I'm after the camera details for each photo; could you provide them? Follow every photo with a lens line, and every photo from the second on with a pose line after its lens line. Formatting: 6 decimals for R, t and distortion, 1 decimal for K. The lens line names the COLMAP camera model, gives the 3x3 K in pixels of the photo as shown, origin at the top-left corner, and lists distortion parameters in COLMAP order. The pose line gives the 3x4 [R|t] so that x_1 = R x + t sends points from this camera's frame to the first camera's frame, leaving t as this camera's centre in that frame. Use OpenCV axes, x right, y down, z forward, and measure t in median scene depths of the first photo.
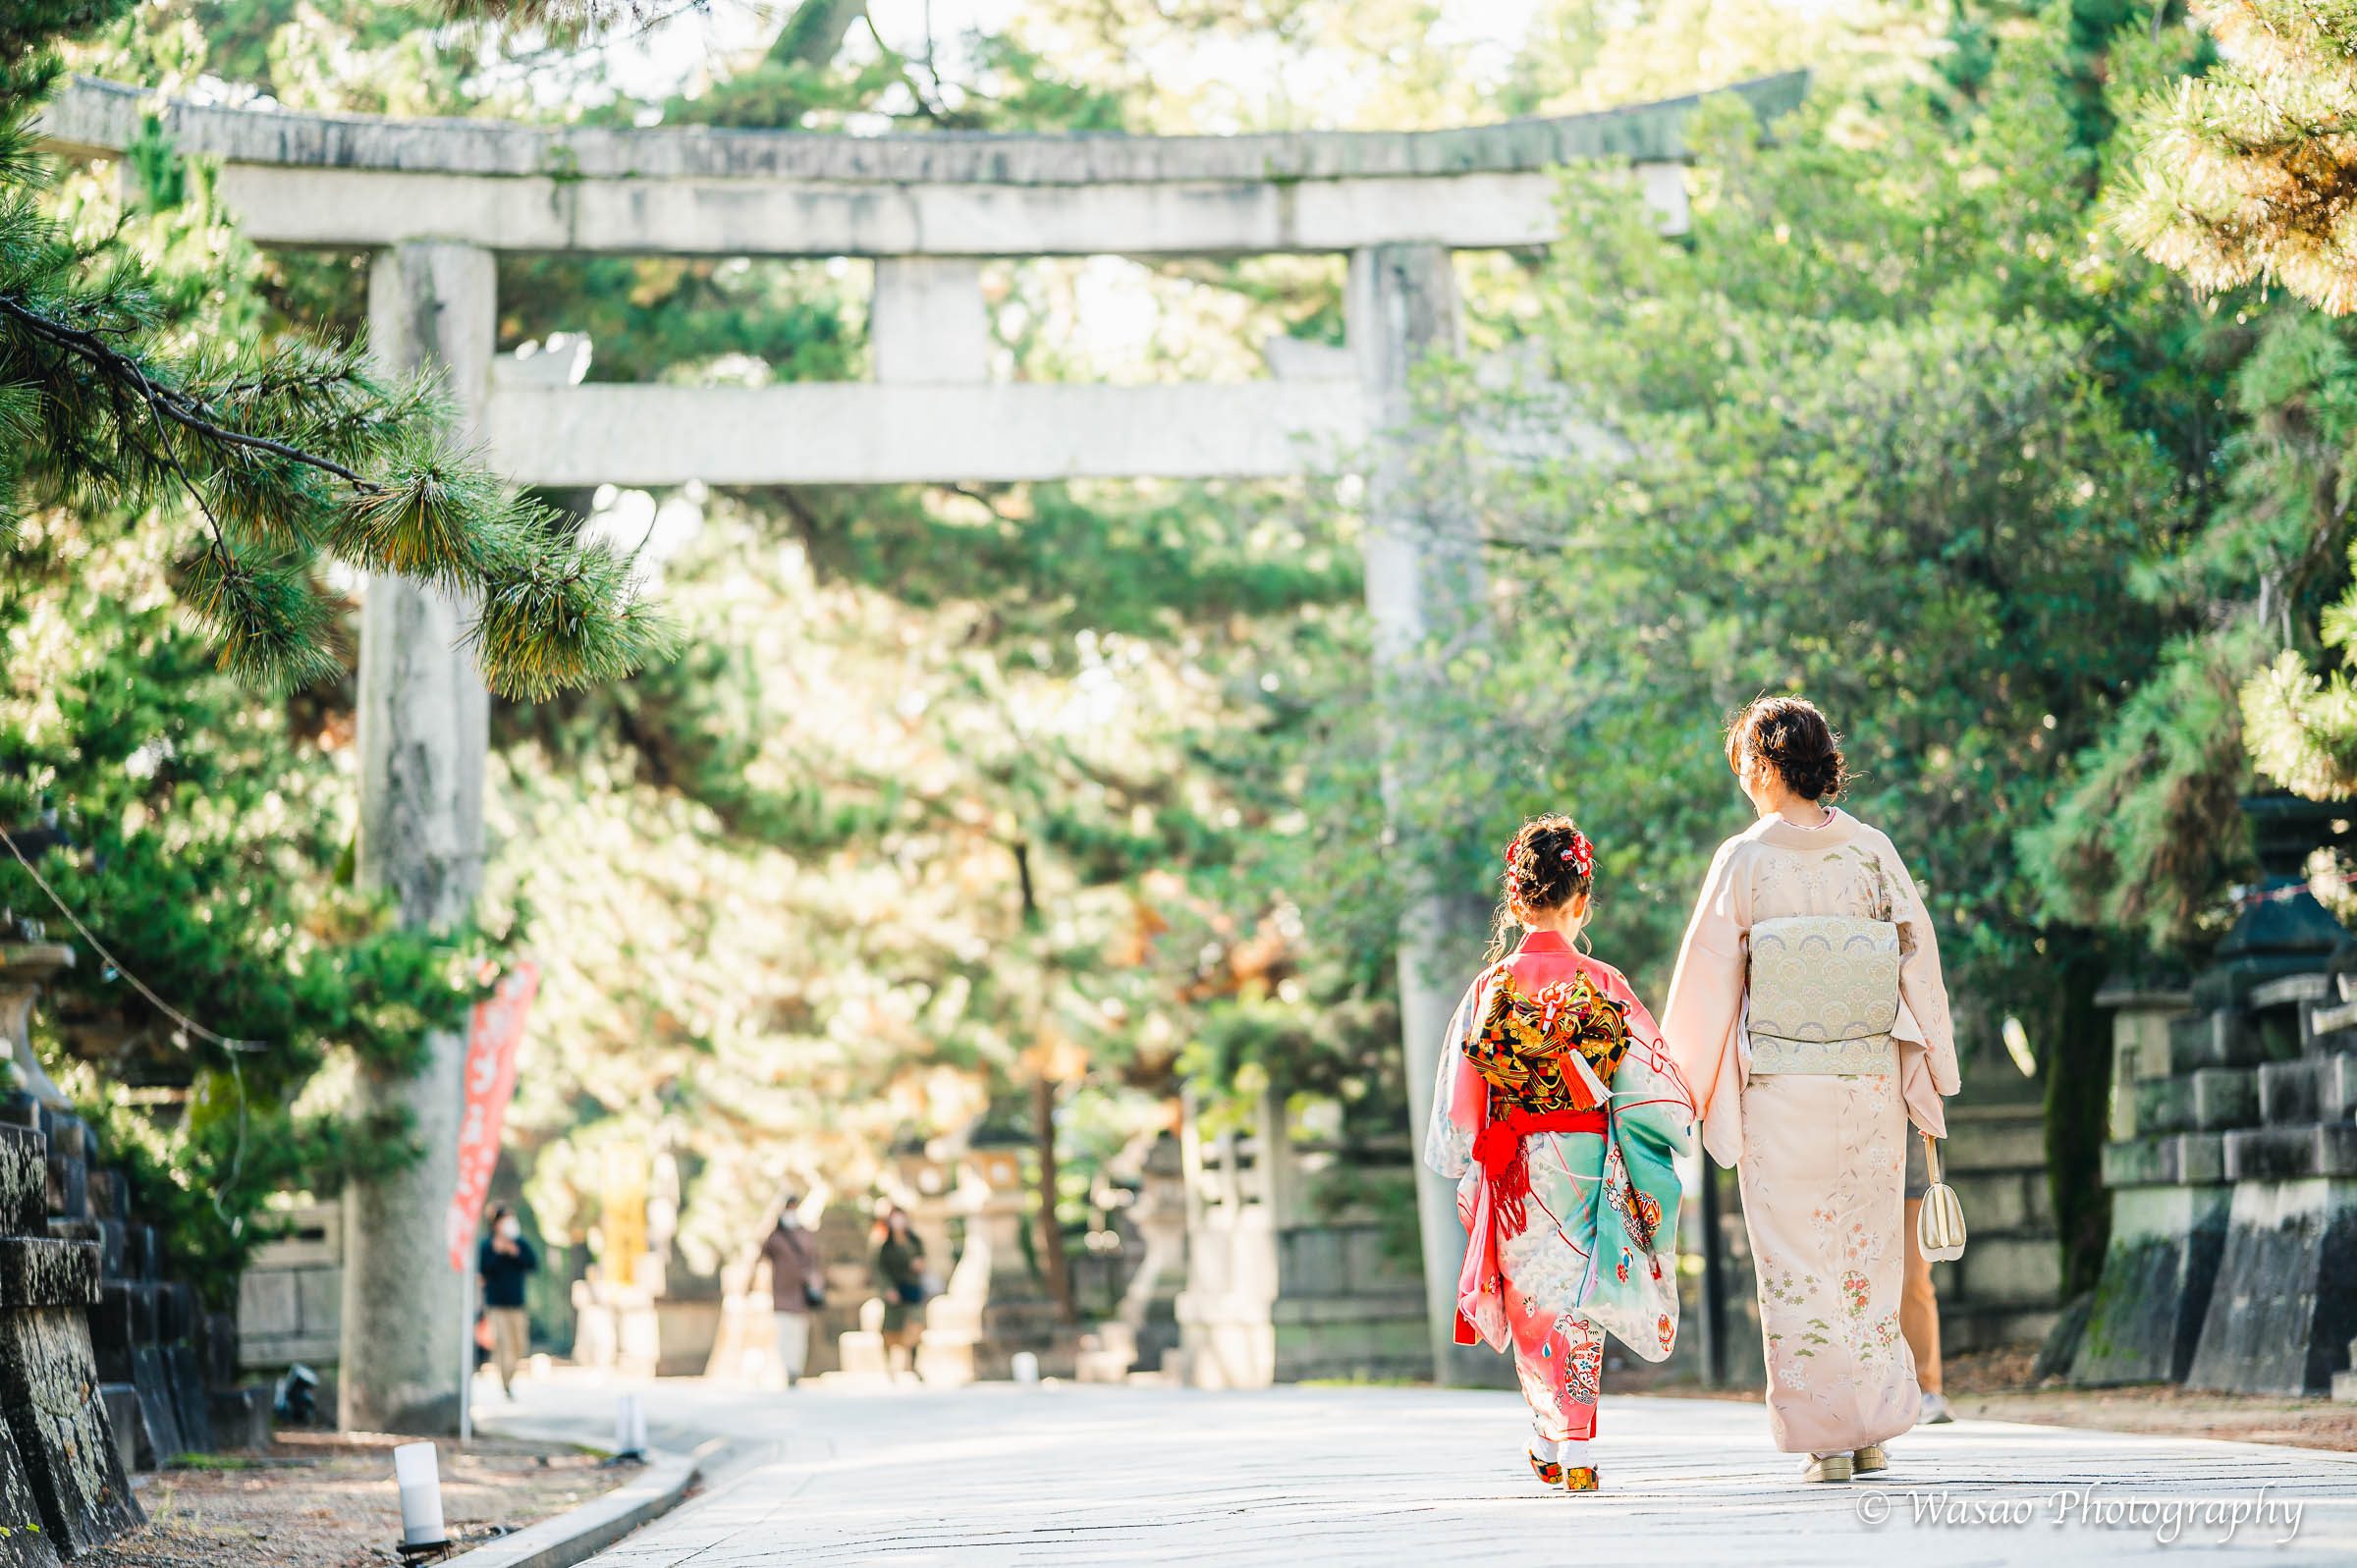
lens RADIAL K [[4845.1, 0, 1178.5], [0, 4845.1, 784.0], [0, 0, 1]] dist [0.034304, -0.015445]
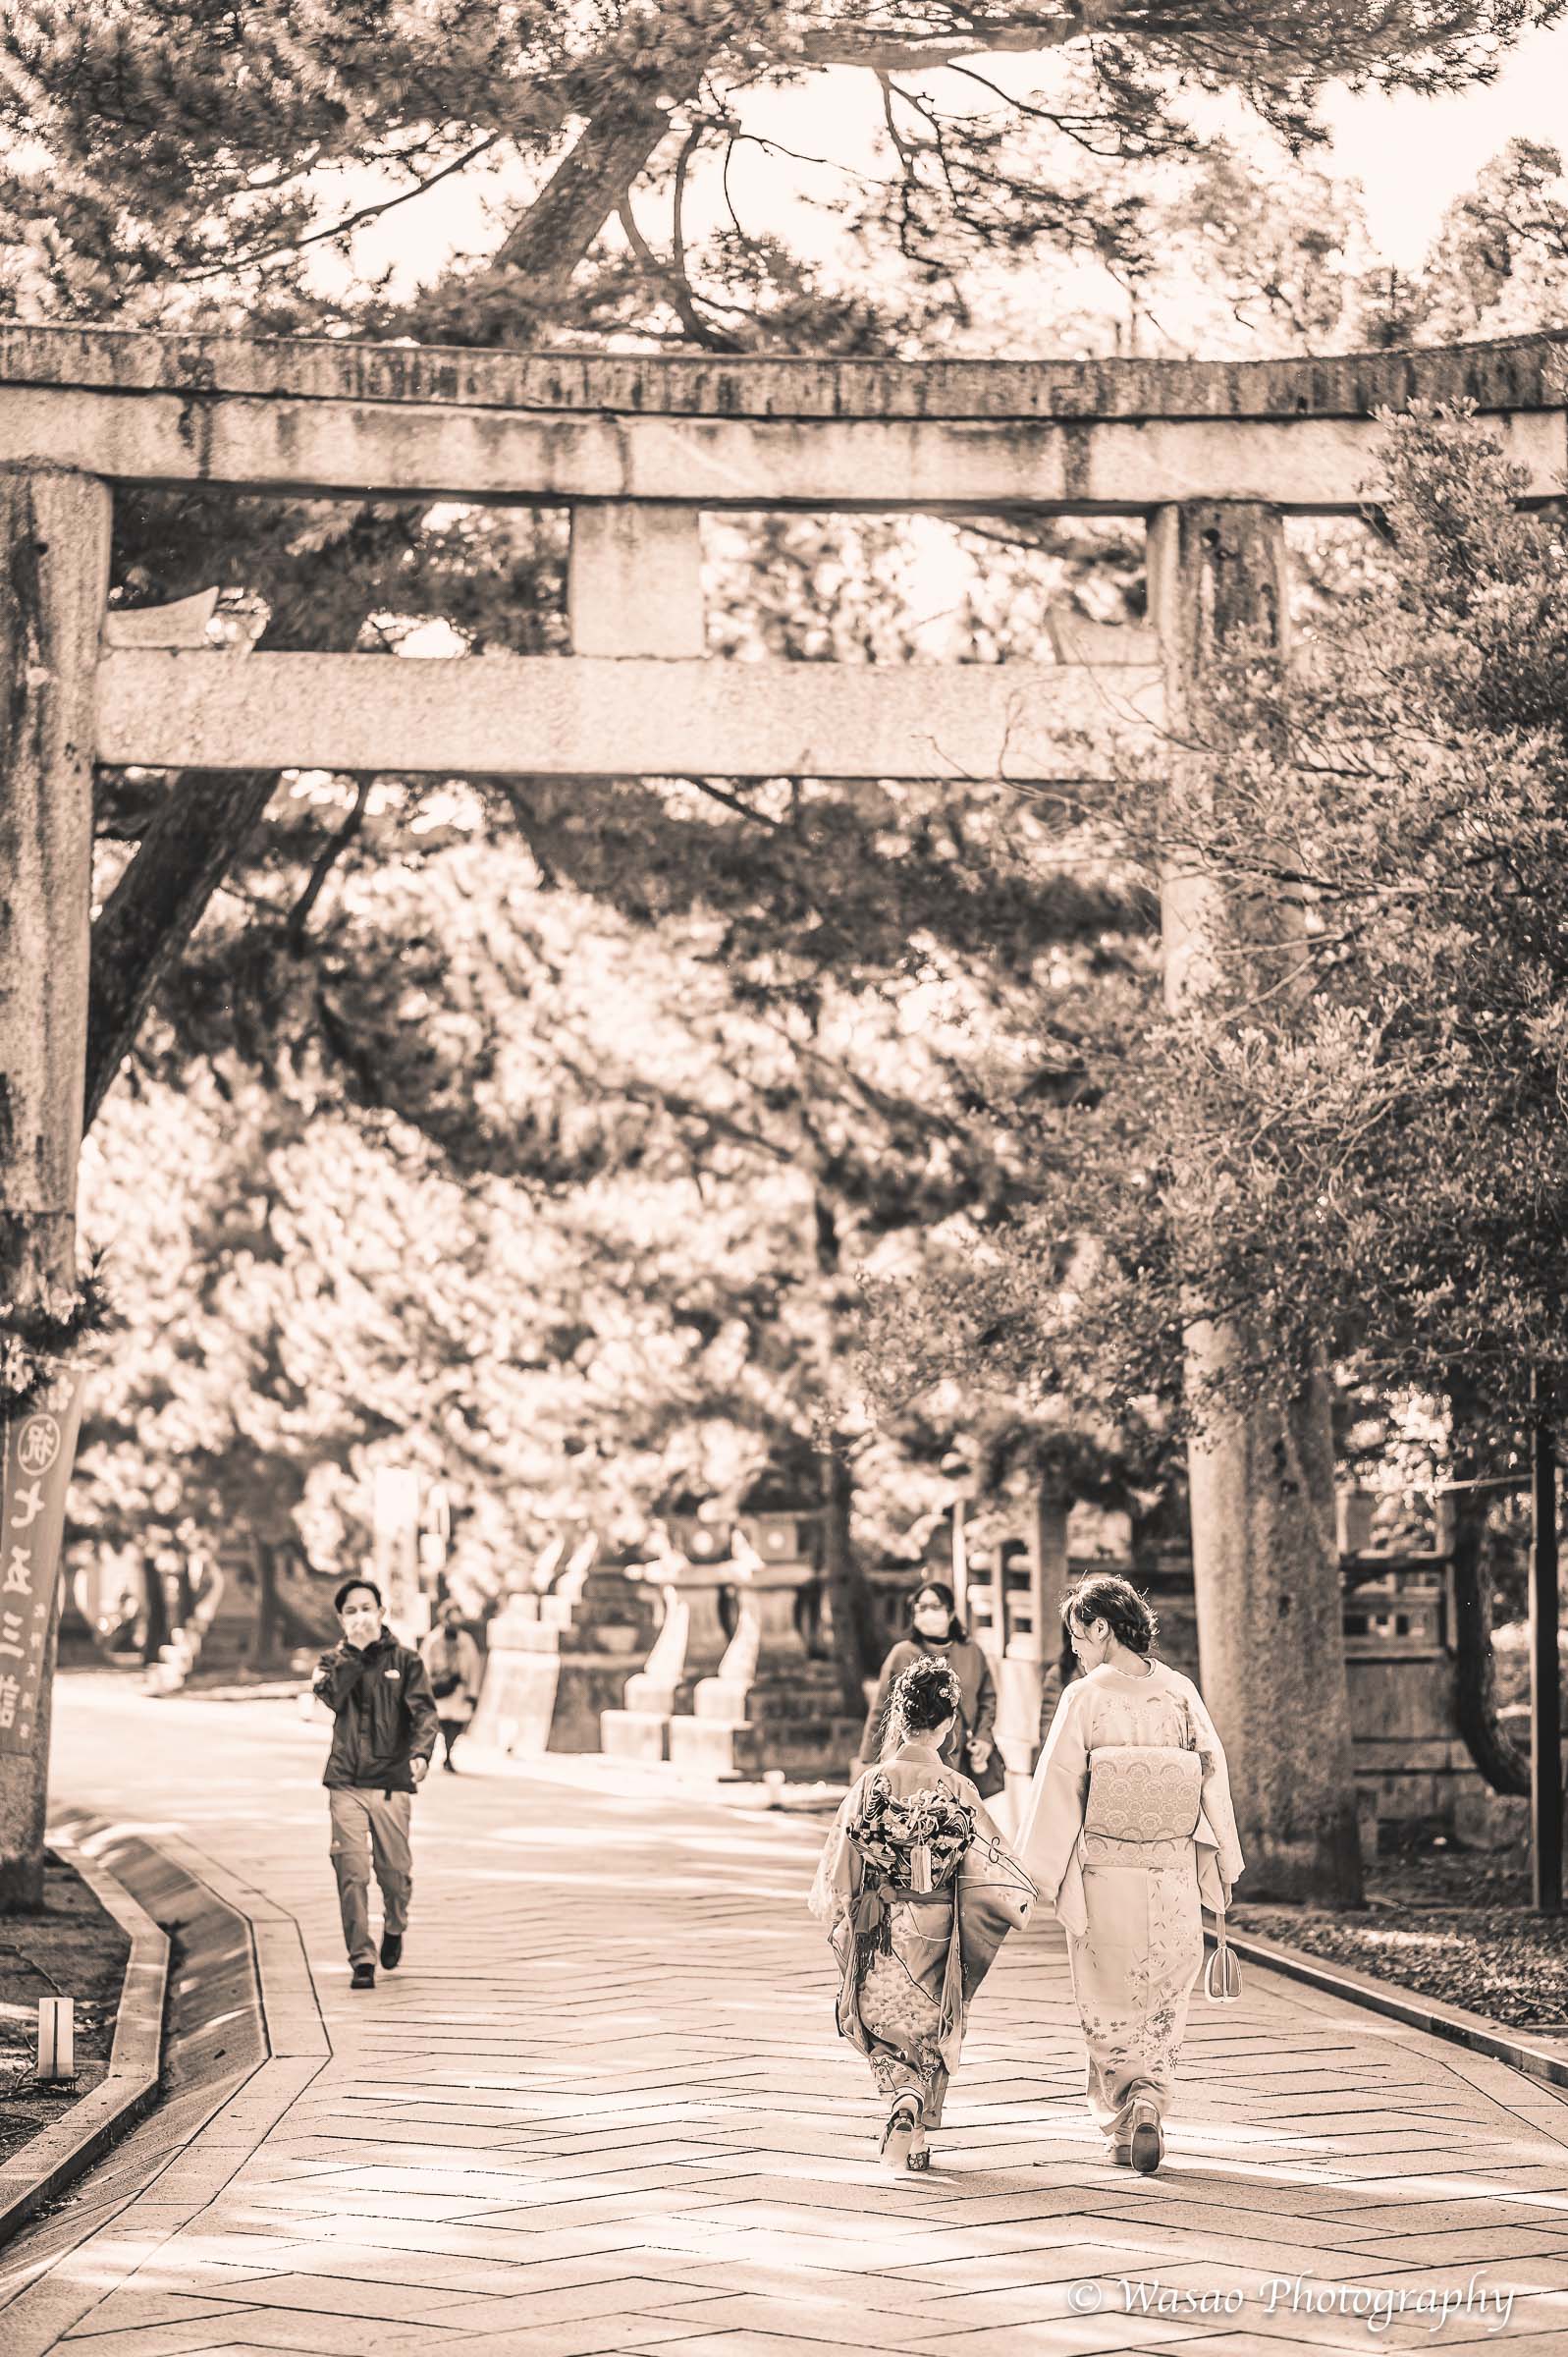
lens RADIAL K [[4845.1, 0, 784.0], [0, 4845.1, 1178.5], [0, 0, 1]] dist [0.034304, -0.015445]
pose [[0.997097, 0.035463, -0.067372, 0.030393], [-0.033420, 0.998954, 0.031215, -0.019075], [0.068409, -0.028873, 0.997239, 0.162502]]
